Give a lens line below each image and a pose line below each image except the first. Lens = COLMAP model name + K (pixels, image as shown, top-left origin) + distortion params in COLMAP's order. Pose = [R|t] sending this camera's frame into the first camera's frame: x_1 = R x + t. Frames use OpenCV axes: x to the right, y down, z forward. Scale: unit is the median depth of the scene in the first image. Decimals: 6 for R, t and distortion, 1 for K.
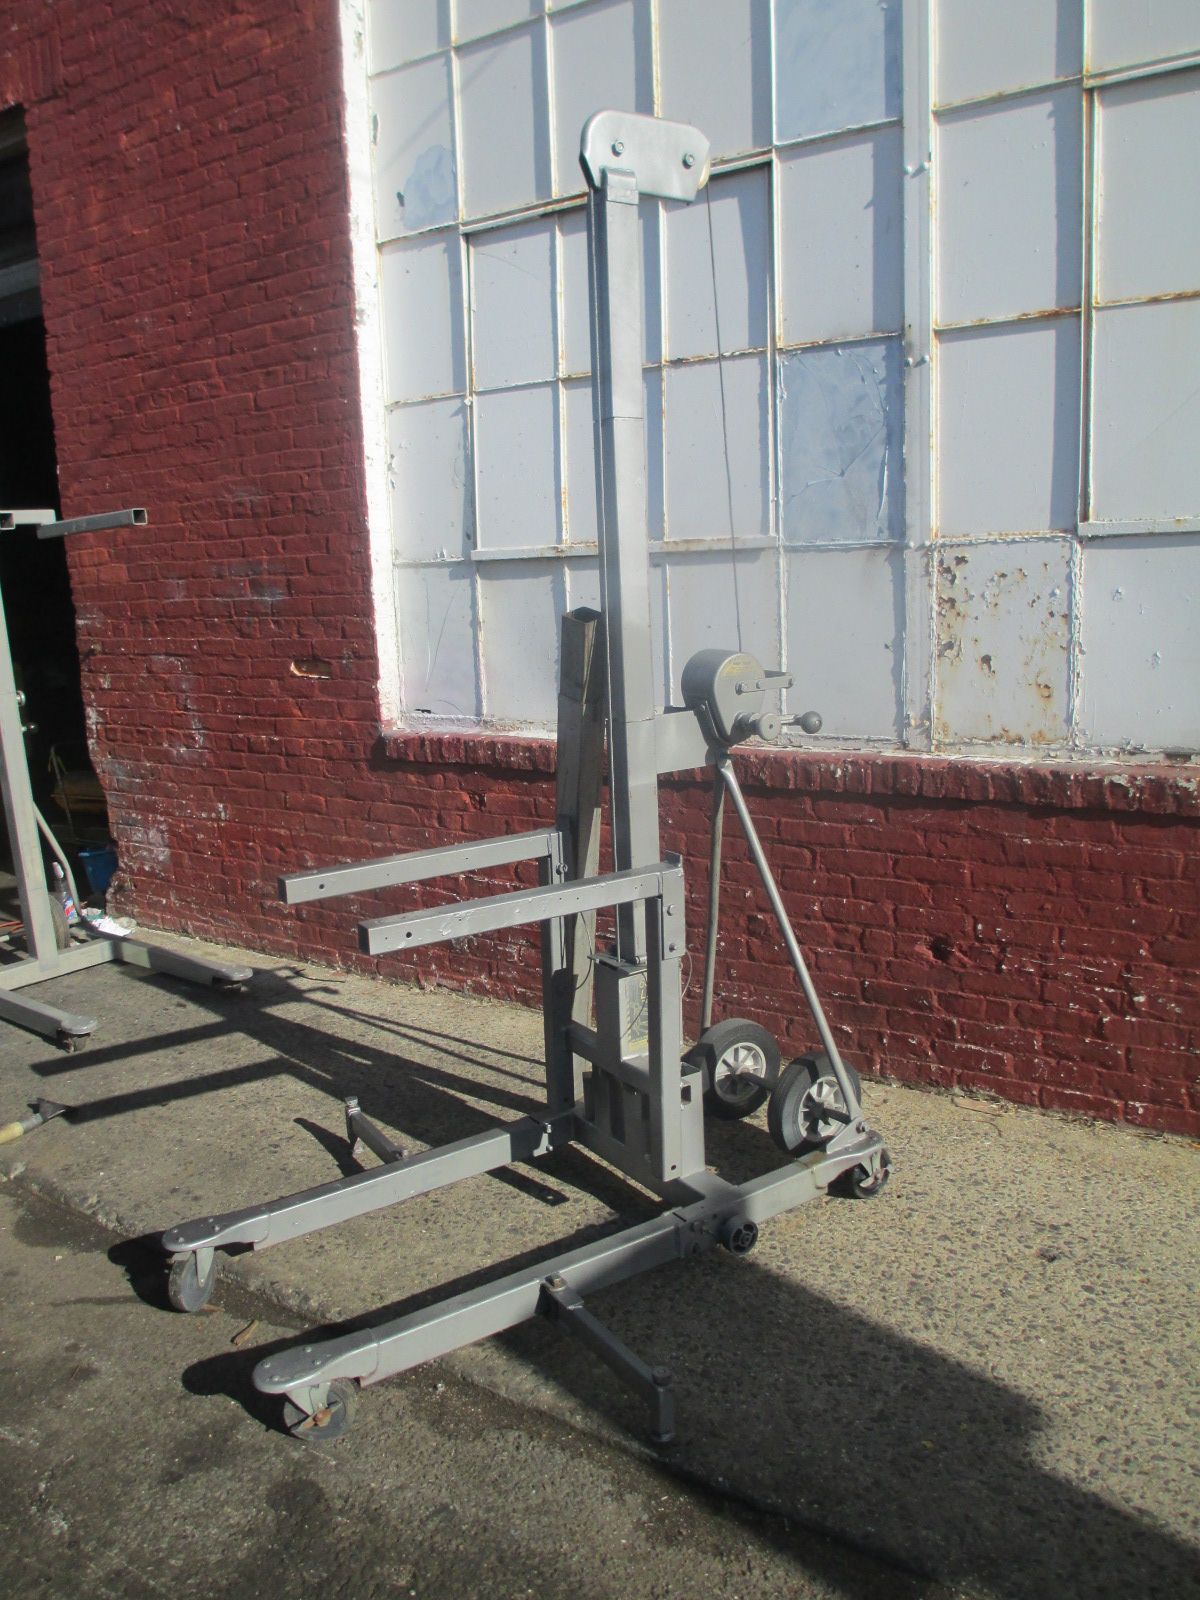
lens RADIAL K [[1340.4, 0, 599.9], [0, 1340.4, 799.5], [0, 0, 1]] dist [-0.055449, 0.016524]
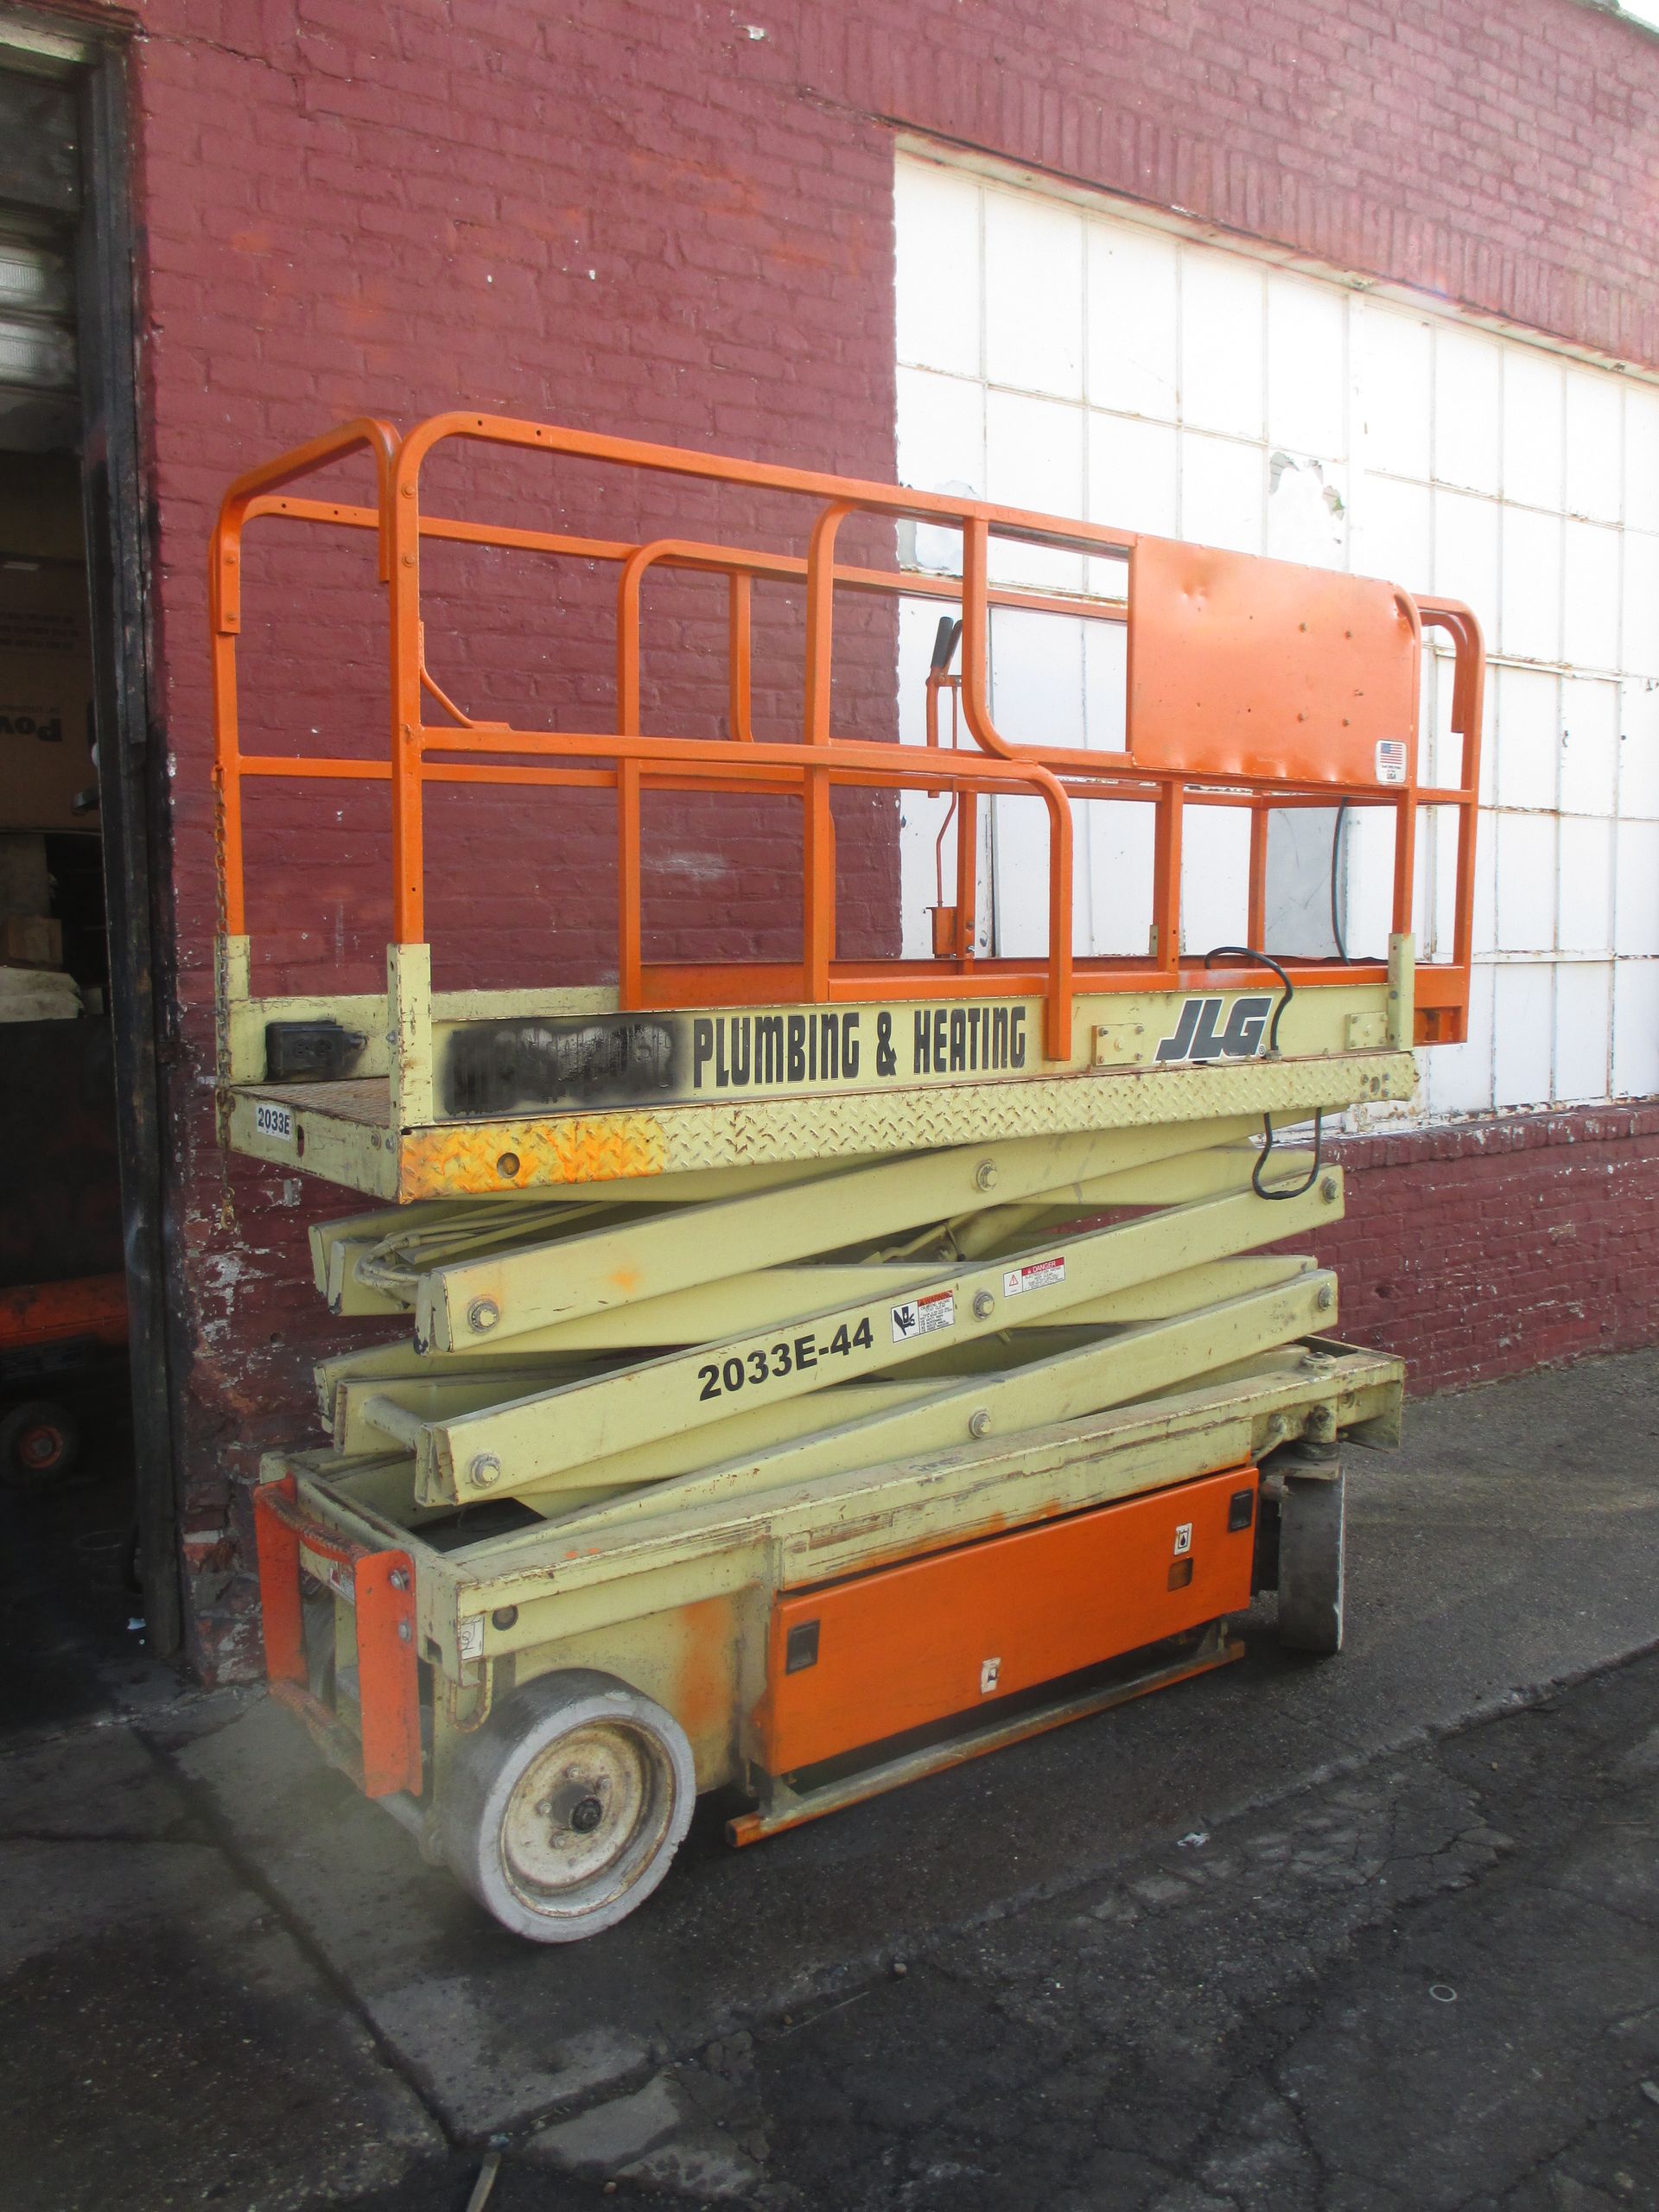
lens RADIAL K [[1853.2, 0, 839.8], [0, 1853.2, 1108.0], [0, 0, 1]] dist [-0.055449, 0.016524]
pose [[0.312884, -0.049651, 0.948493, -1.133030], [0.164734, 0.986334, -0.002709, -0.098919], [-0.935396, 0.157097, 0.316787, 0.677955]]
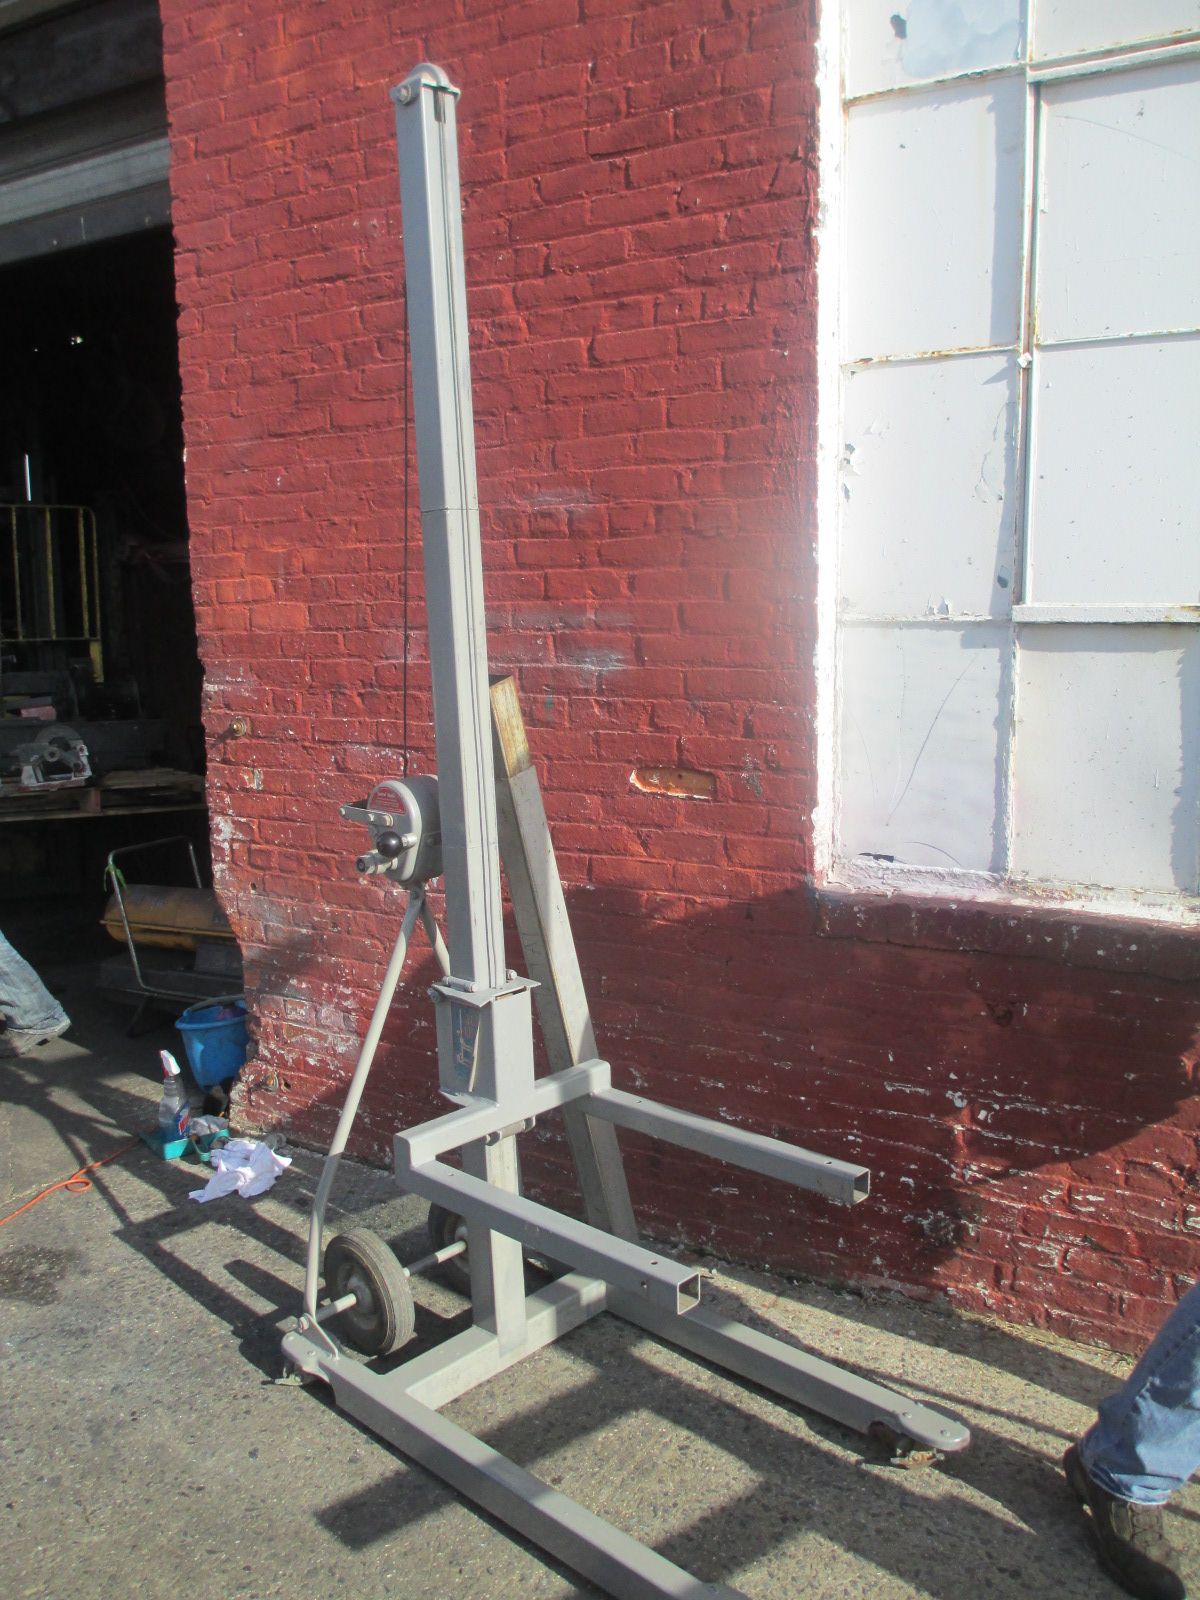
lens RADIAL K [[1340.4, 0, 593.8], [0, 1340.4, 796.9], [0, 0, 1]] dist [-0.055449, 0.016524]
pose [[0.994682, 0.006995, 0.102759, -0.319986], [-0.004772, 0.999750, -0.021860, -0.077901], [-0.102886, 0.021253, 0.994466, 0.384897]]
